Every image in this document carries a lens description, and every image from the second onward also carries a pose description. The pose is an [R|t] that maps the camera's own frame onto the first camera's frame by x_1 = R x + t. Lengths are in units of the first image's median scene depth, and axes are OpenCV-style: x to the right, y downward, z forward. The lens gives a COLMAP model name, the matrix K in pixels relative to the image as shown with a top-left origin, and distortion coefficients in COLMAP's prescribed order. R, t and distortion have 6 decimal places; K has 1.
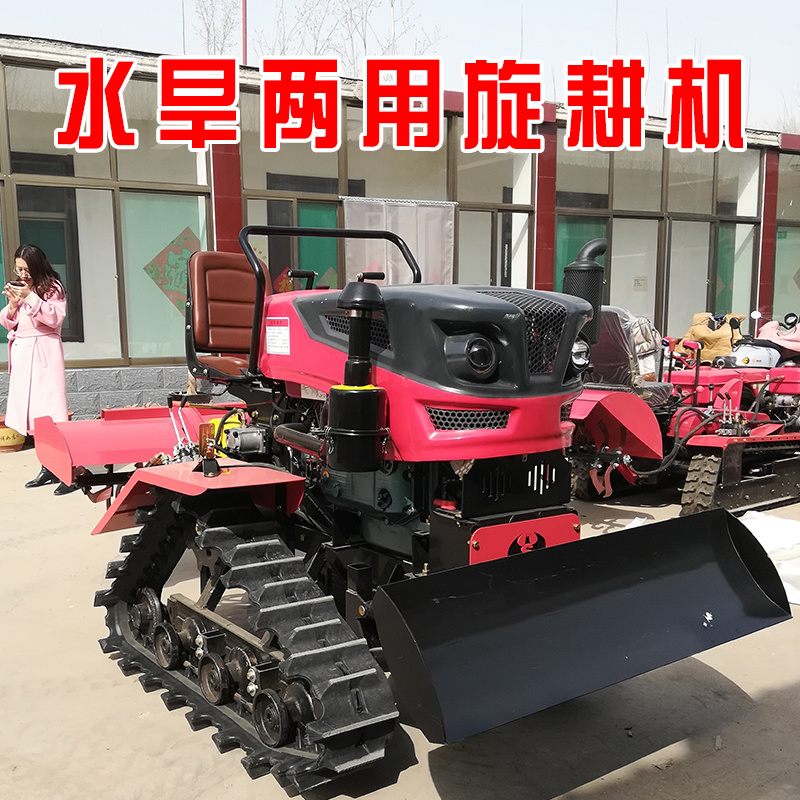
lens RADIAL K [[967.0, 0, 399.7], [0, 967.0, 454.1], [0, 0, 1]] dist [0.112605, -0.317763]
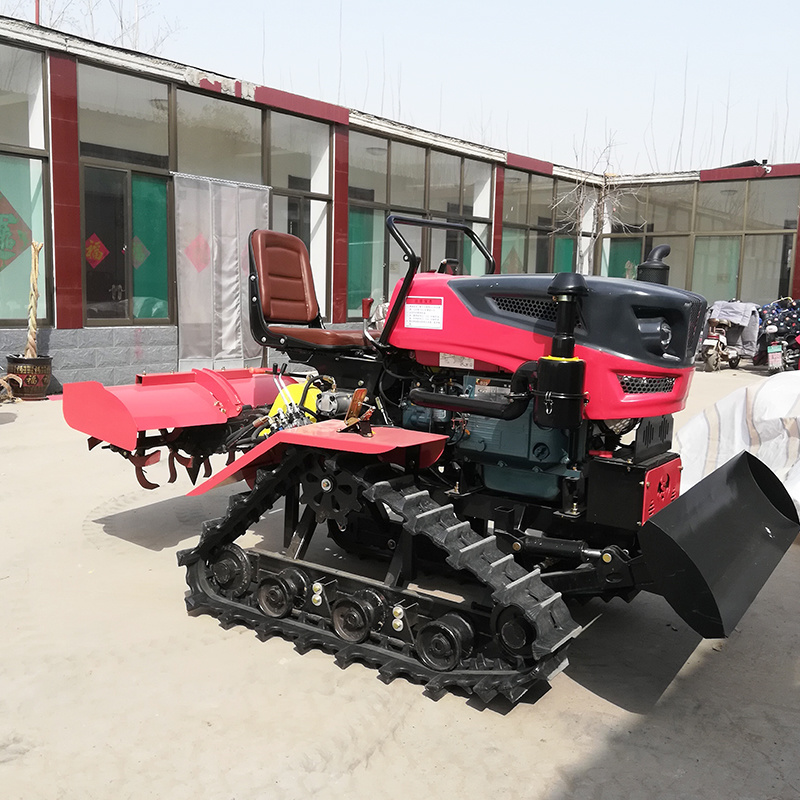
lens RADIAL K [[876.4, 0, 400.0], [0, 876.4, 400.0], [0, 0, 1]] dist [0.130190, -0.274809]
pose [[0.922535, -0.009436, 0.385797, -0.446108], [0.014976, 0.999823, -0.011356, -0.005490], [-0.385622, 0.016254, 0.922514, 0.042509]]
